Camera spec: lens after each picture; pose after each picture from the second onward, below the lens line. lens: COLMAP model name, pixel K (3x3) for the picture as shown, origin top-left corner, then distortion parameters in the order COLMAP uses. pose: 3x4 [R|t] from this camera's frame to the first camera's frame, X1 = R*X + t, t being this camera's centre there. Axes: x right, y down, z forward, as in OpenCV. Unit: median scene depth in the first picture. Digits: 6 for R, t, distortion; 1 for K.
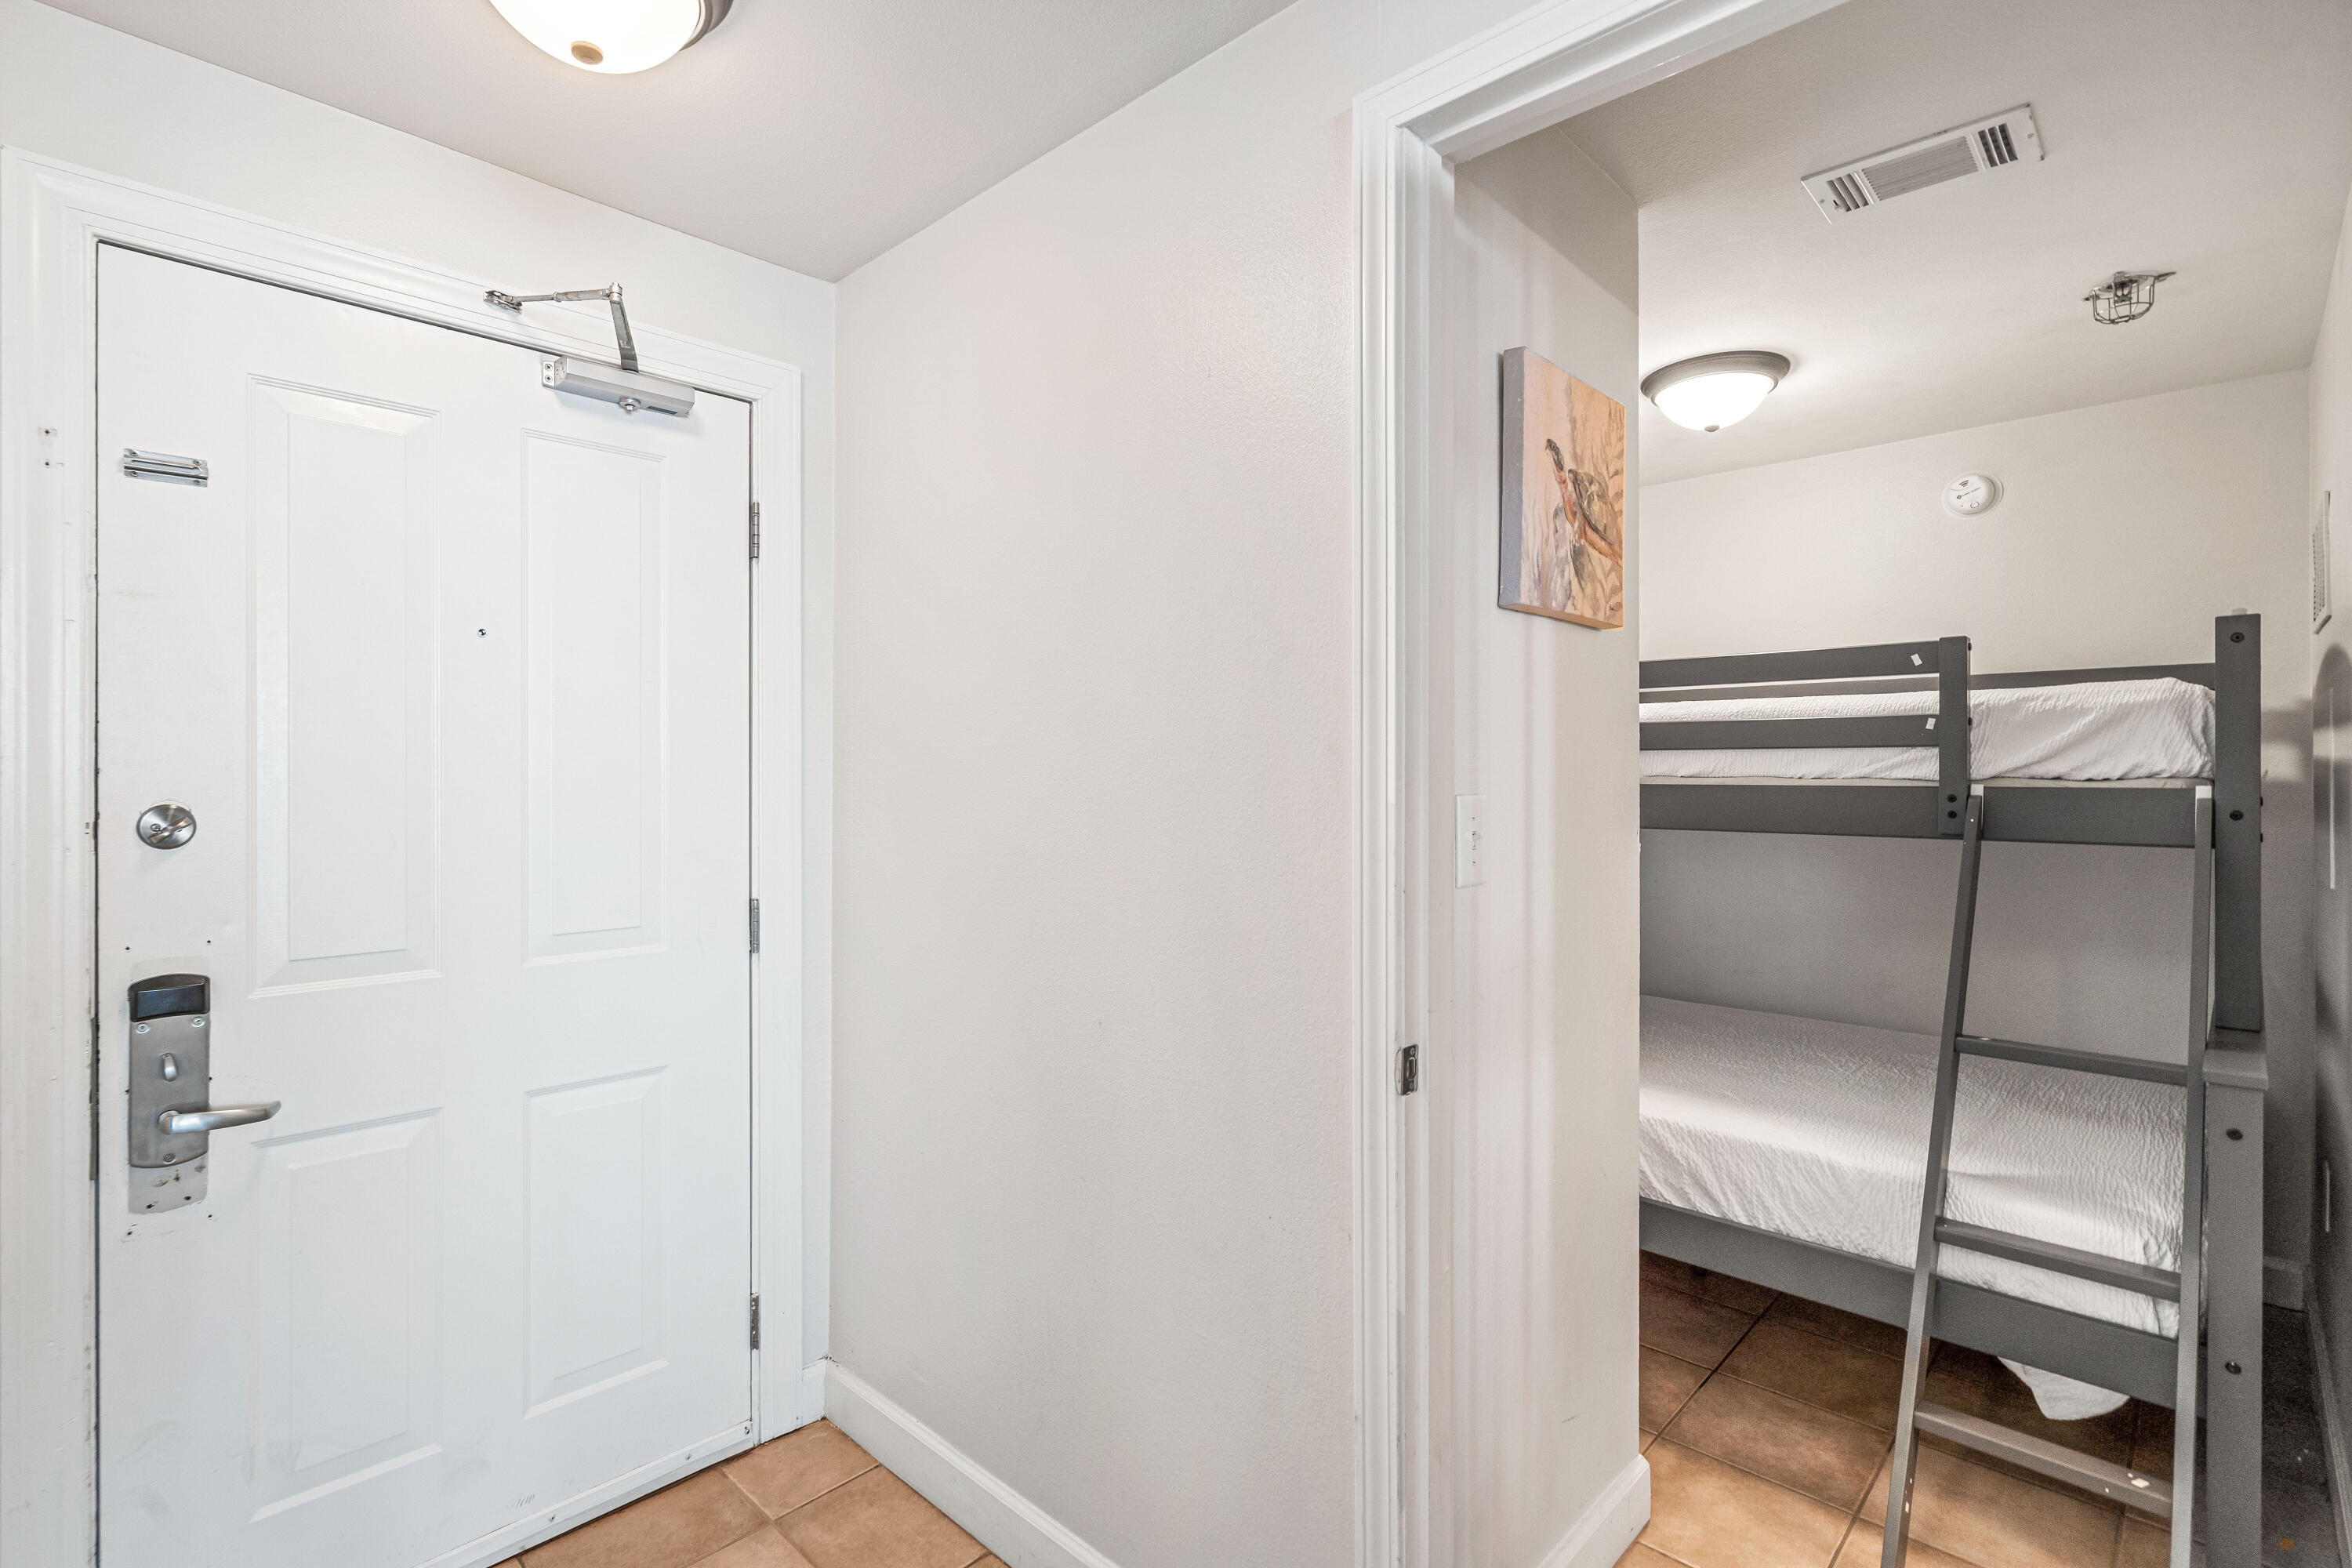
lens RADIAL K [[1106.8, 0, 1174.2], [0, 1106.8, 779.9], [0, 0, 1]] dist [-0.001548, -0.000480]
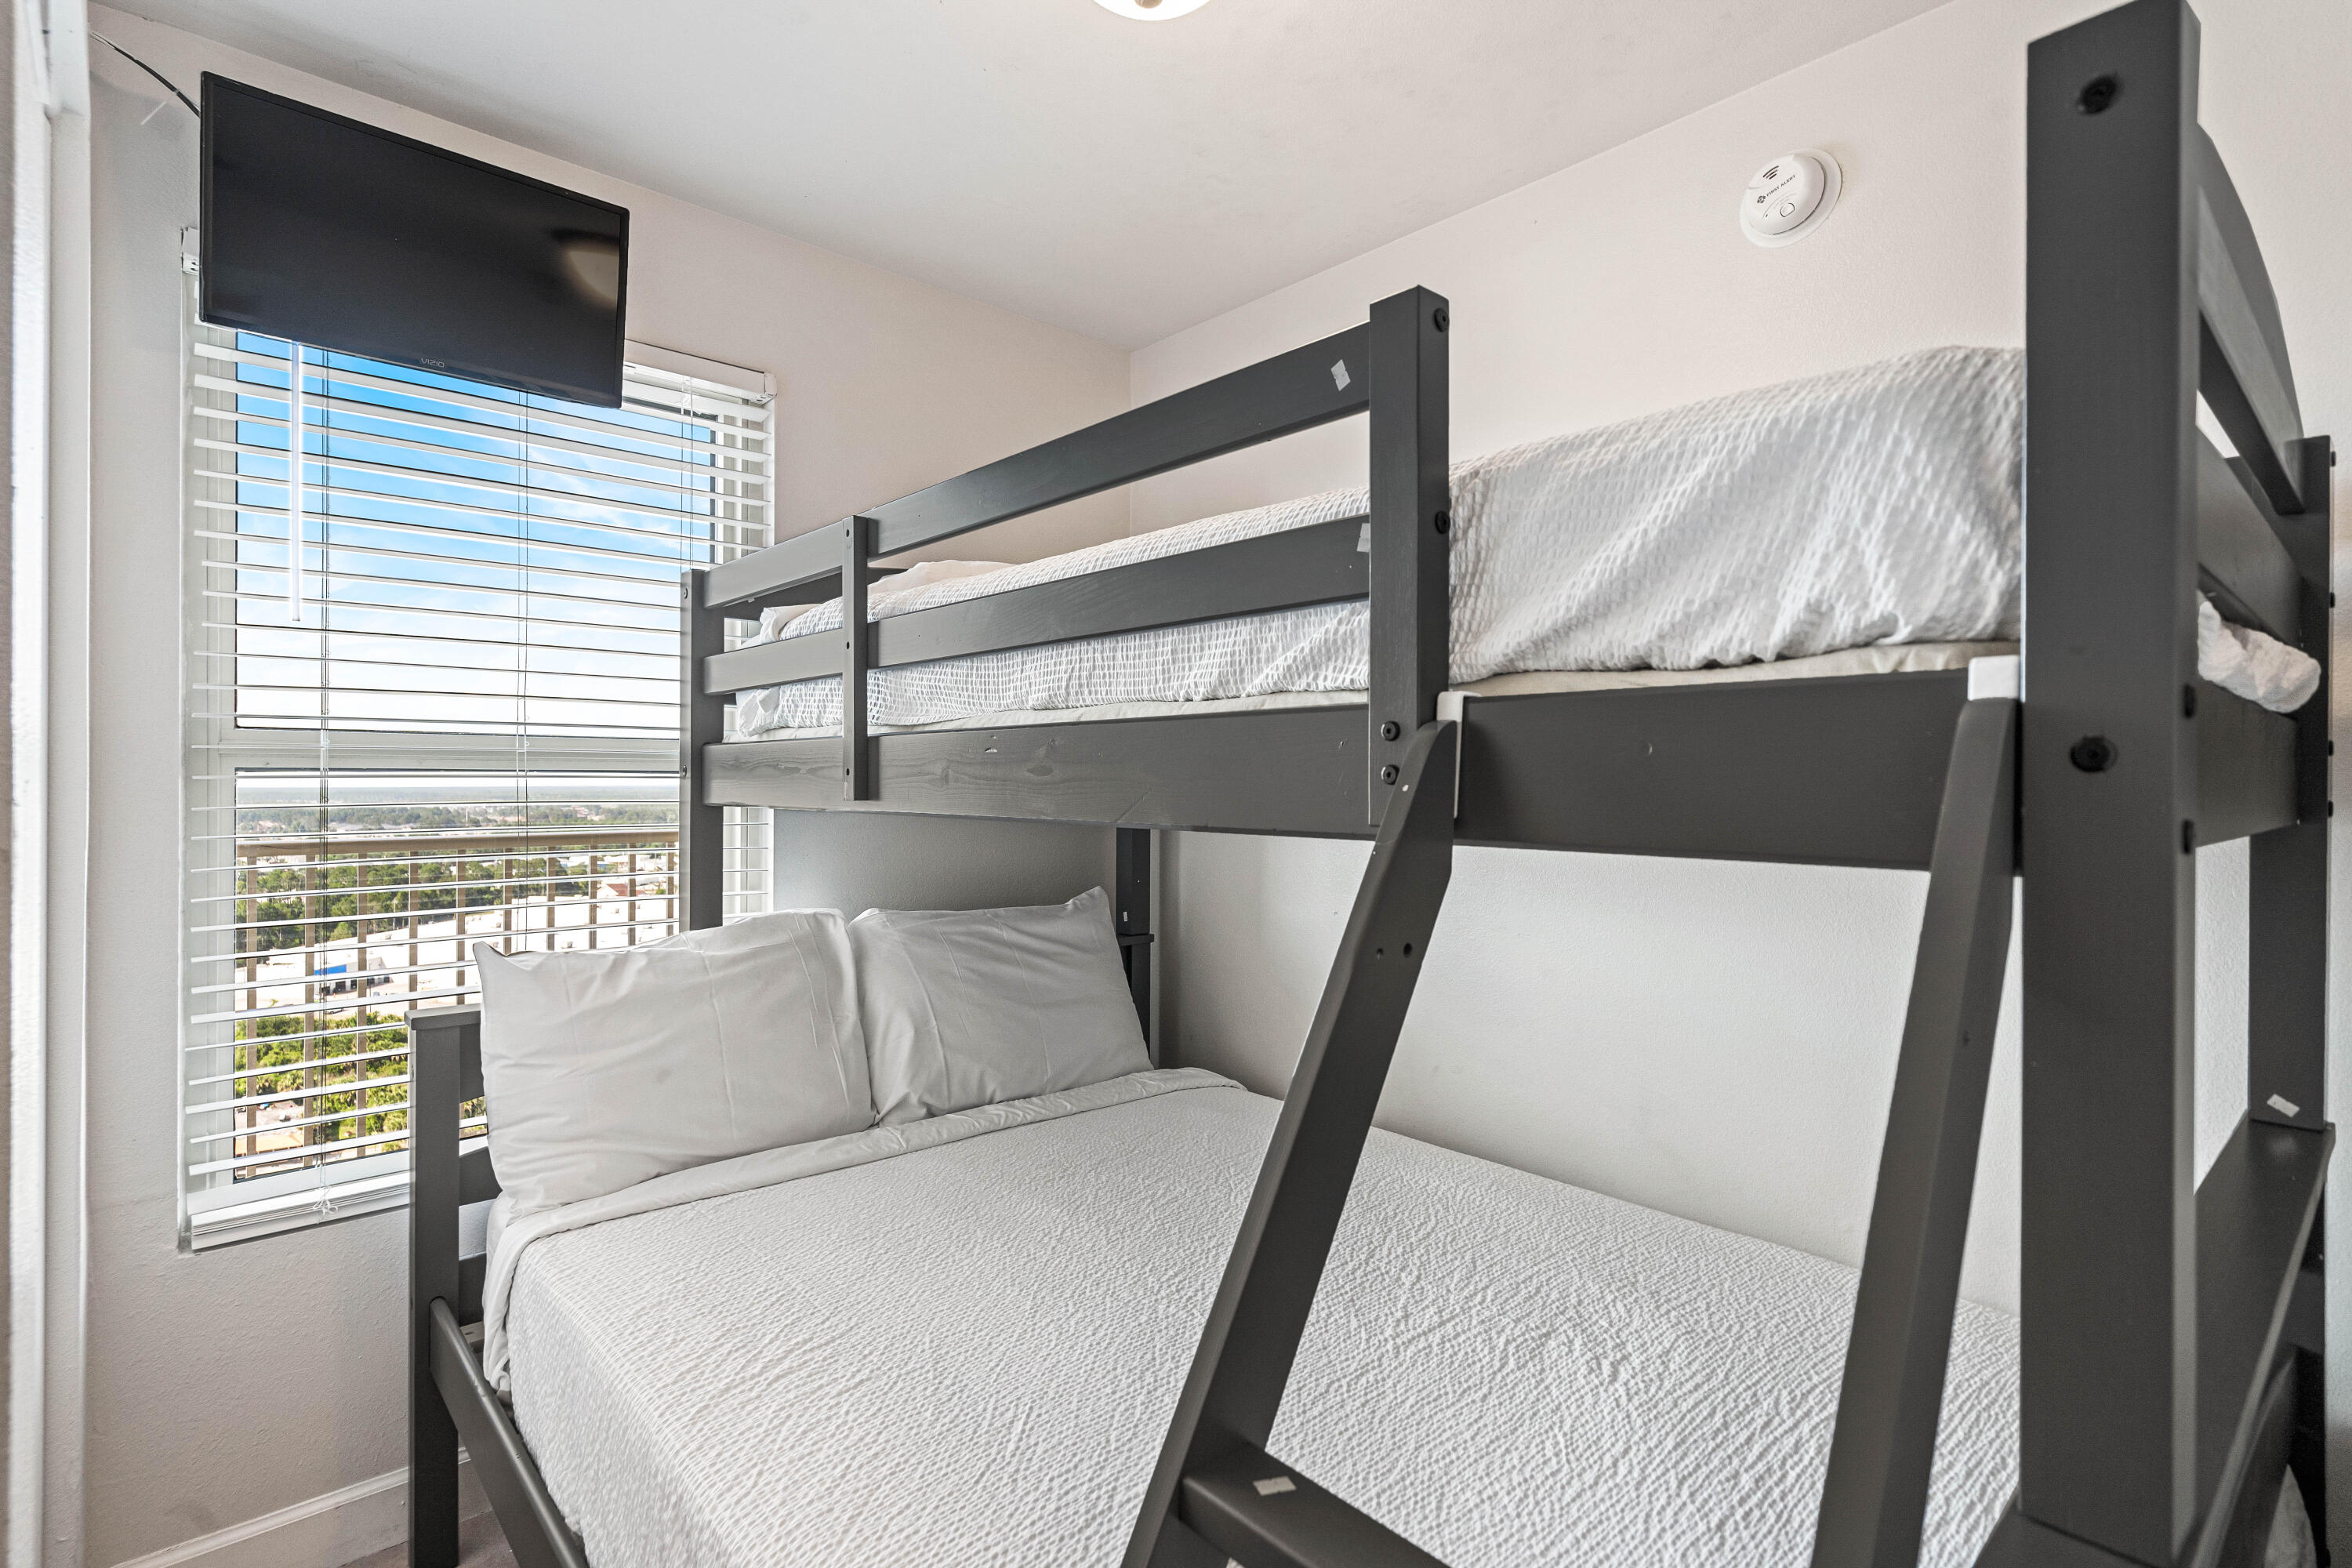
lens RADIAL K [[1126.2, 0, 1175.0], [0, 1126.2, 779.3], [0, 0, 1]] dist [0.000217, 0.000176]
pose [[0.997156, 0.000249, -0.075365, 0.697420], [-0.000393, 0.999998, -0.001887, 0.035920], [0.075364, 0.001911, 0.997154, 0.652333]]
